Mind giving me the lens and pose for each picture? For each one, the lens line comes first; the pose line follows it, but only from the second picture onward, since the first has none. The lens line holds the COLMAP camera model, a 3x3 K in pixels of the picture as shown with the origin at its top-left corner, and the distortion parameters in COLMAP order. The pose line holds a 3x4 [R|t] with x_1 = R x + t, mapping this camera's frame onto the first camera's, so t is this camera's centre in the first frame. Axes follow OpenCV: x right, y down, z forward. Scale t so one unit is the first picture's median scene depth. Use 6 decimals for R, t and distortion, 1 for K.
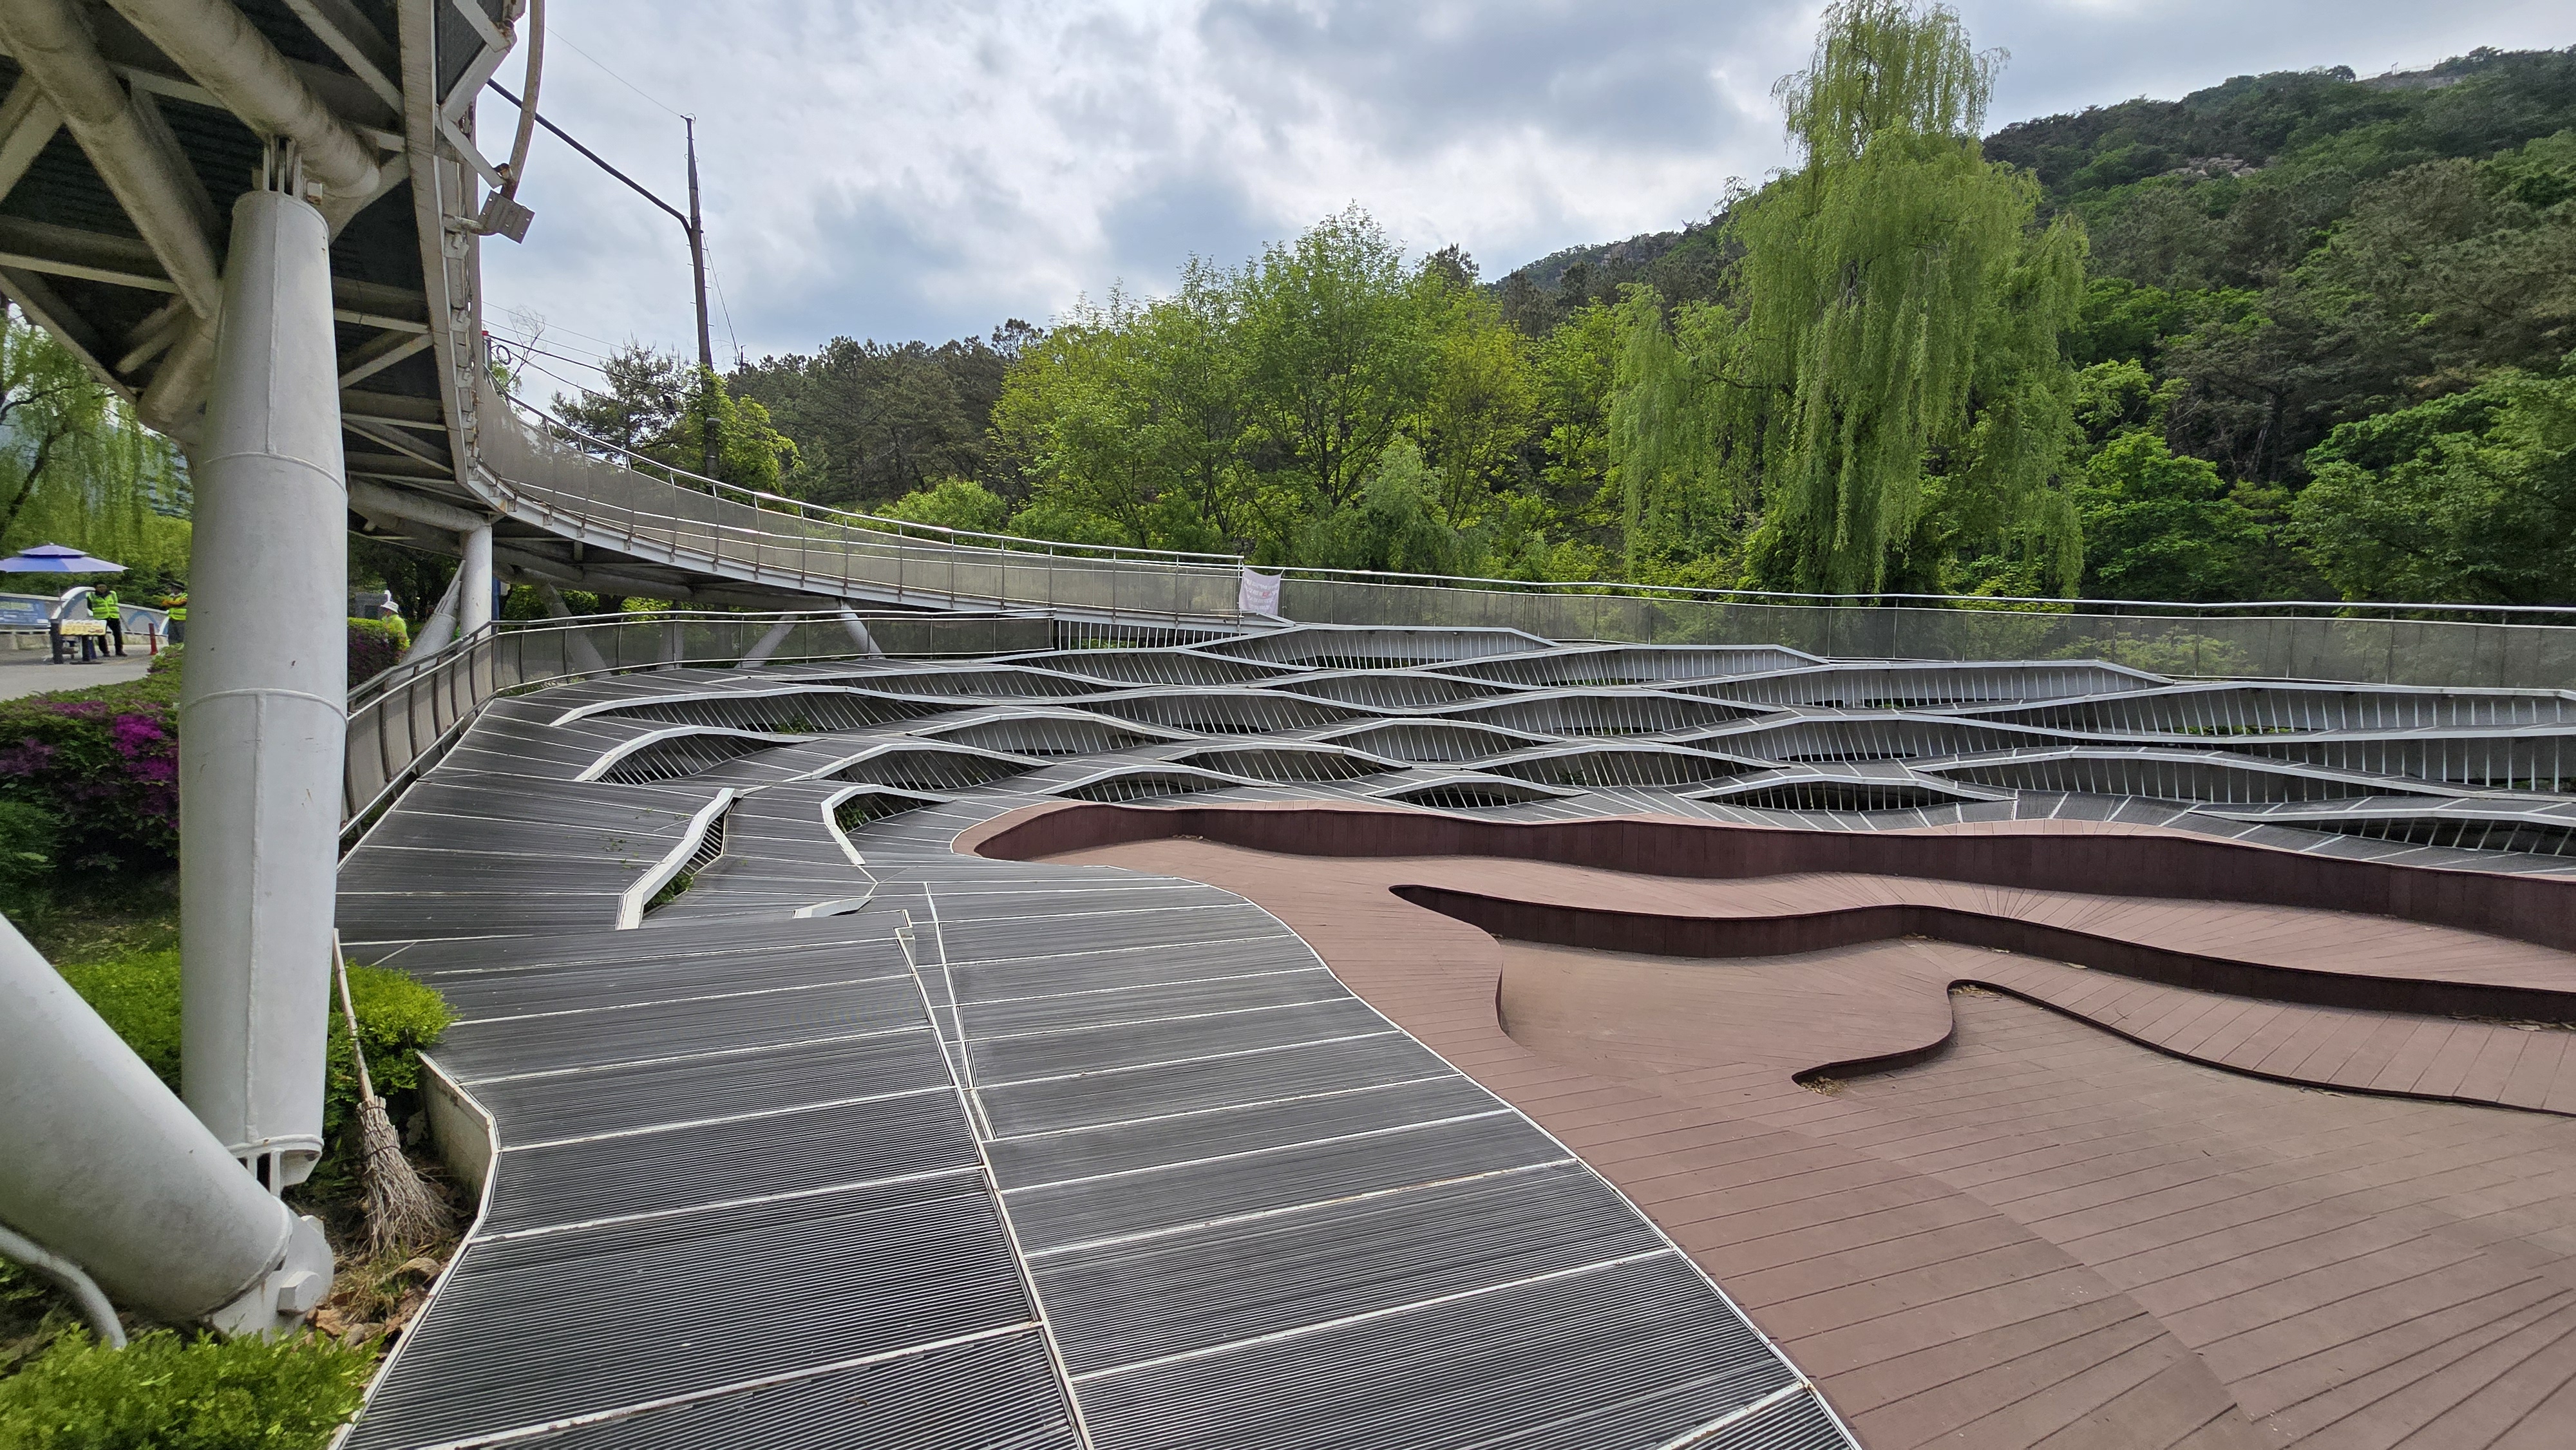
lens RADIAL K [[1073.7, 0, 1288.4], [0, 1073.7, 735.5], [0, 0, 1]] dist [-0.000306, -0.000472]
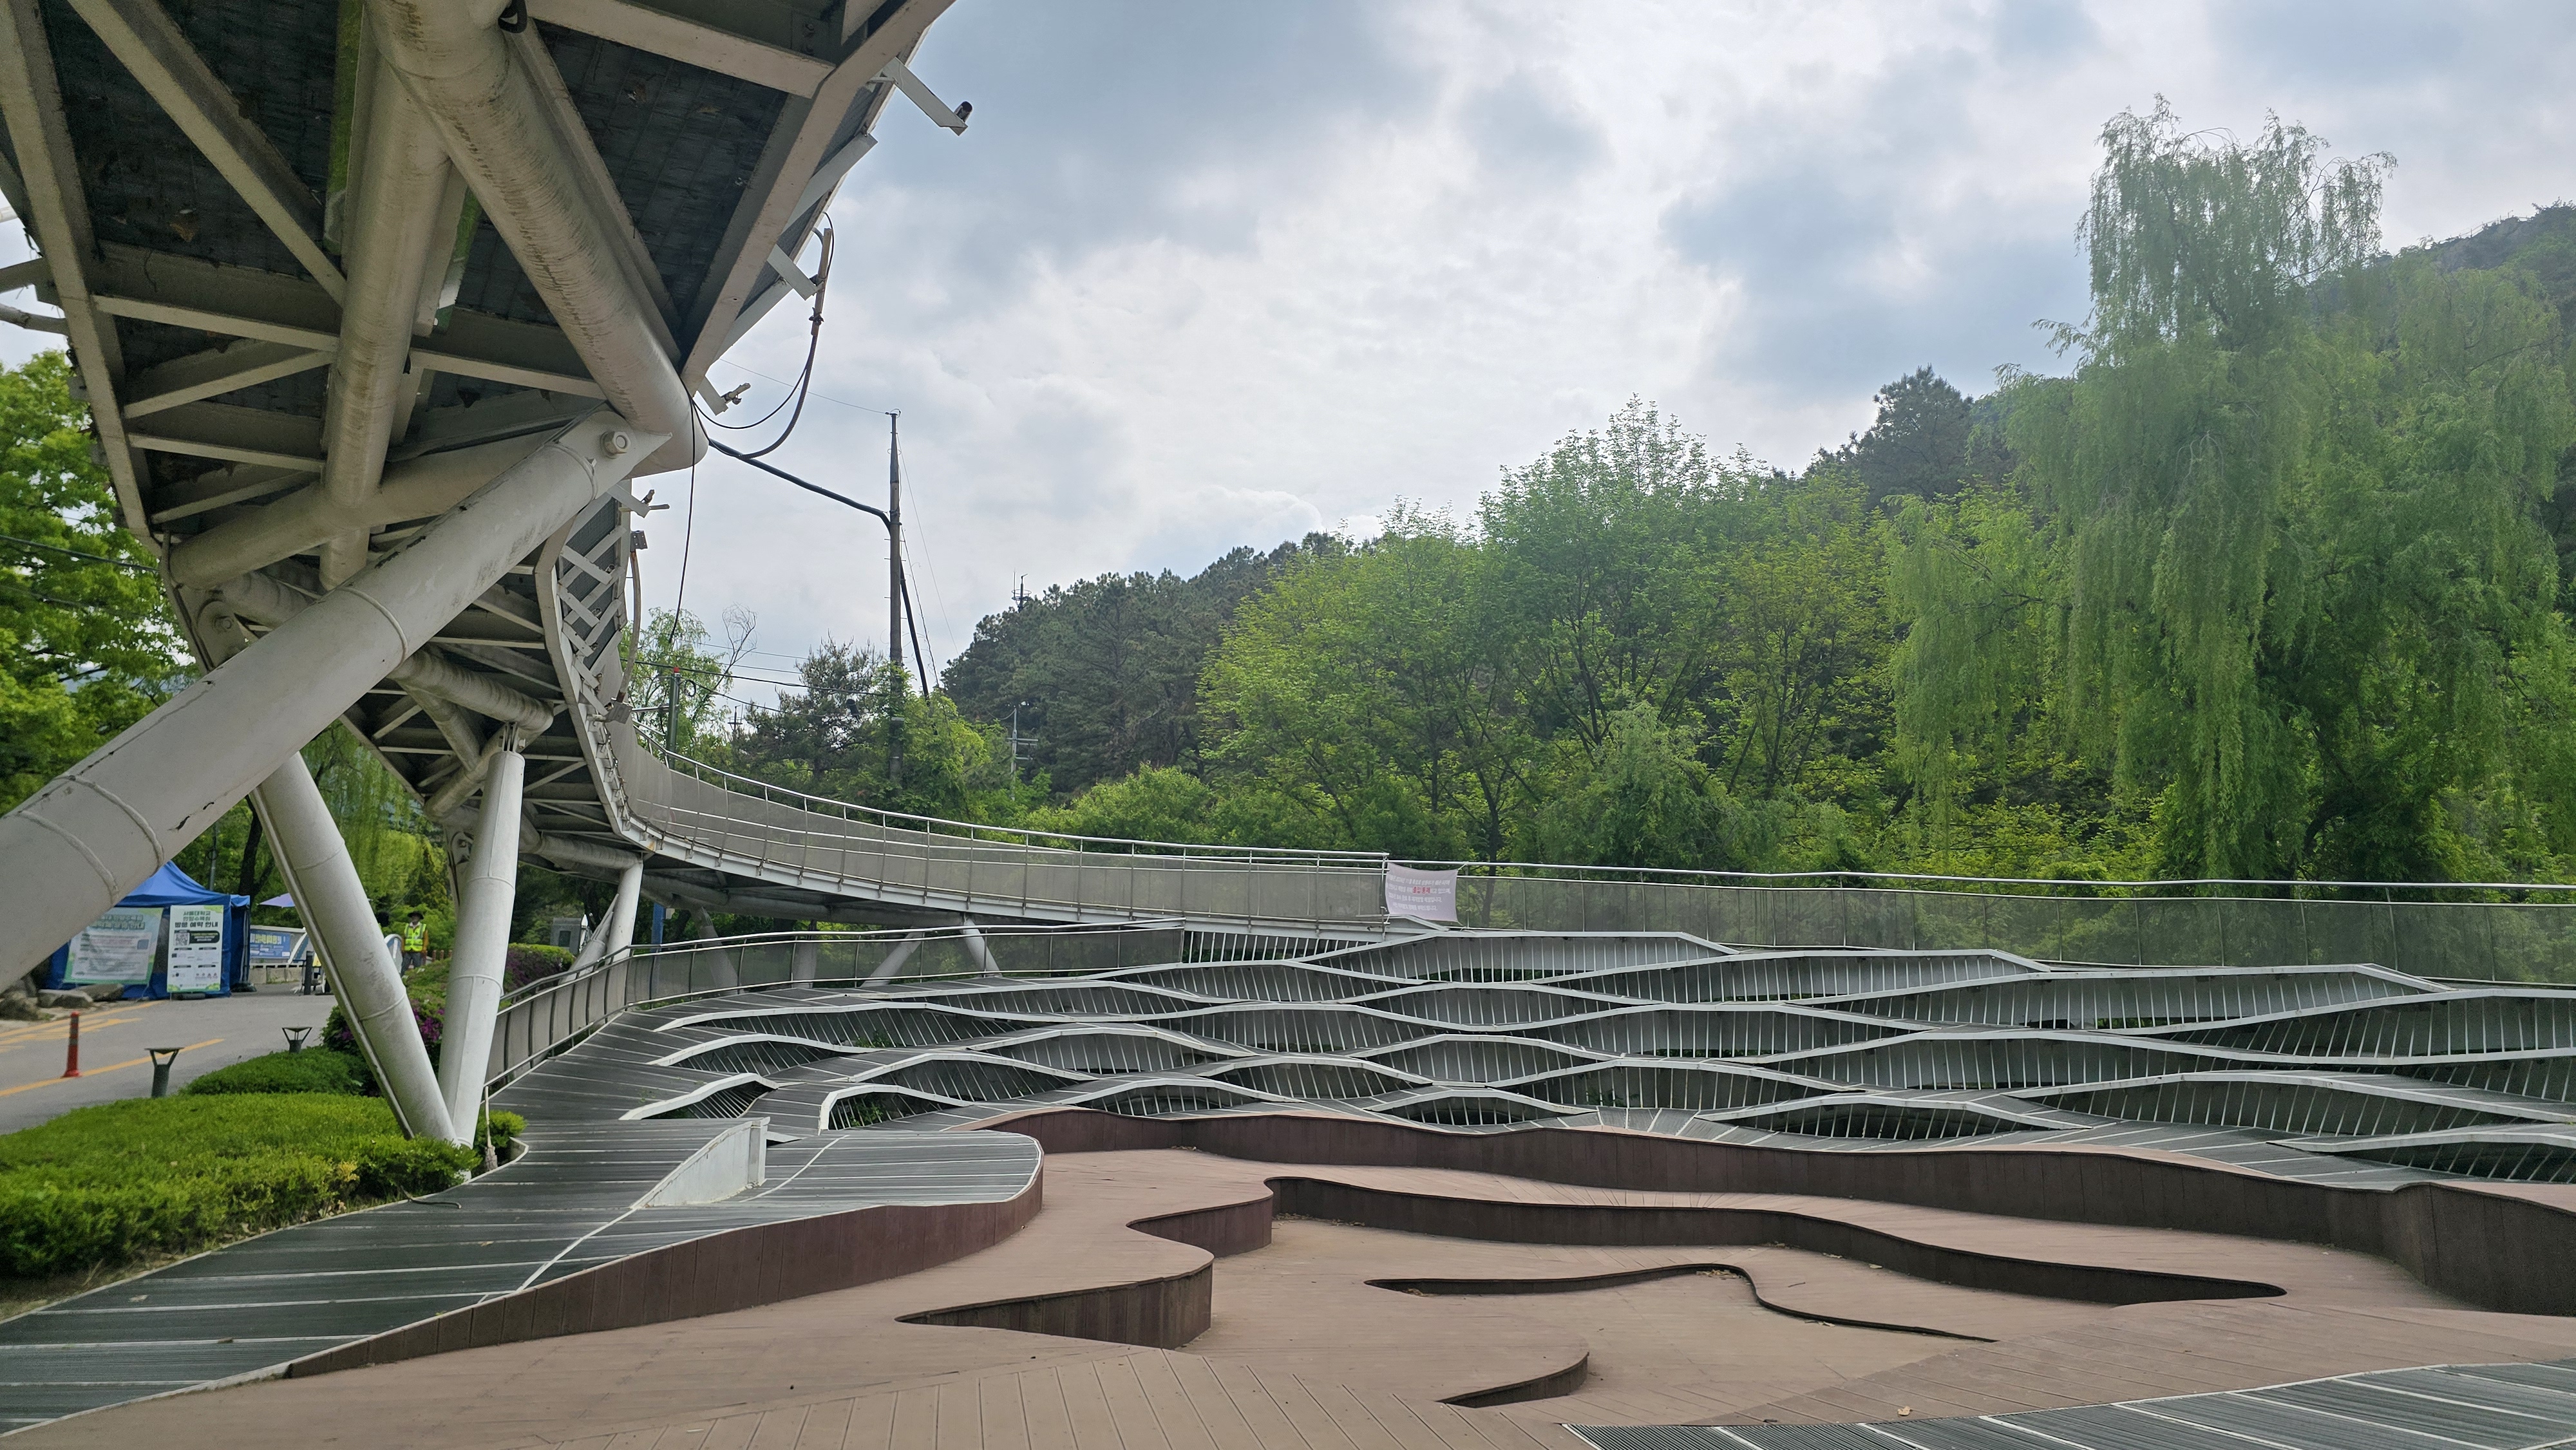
lens RADIAL K [[1739.2, 0, 1288.0], [0, 1739.2, 725.0], [0, 0, 1]] dist [0.044928, -0.058887]
pose [[0.945941, -0.055348, -0.319582, 0.396404], [-0.015650, 0.976396, -0.215423, 0.042058], [0.323962, 0.208778, 0.922746, -0.412084]]
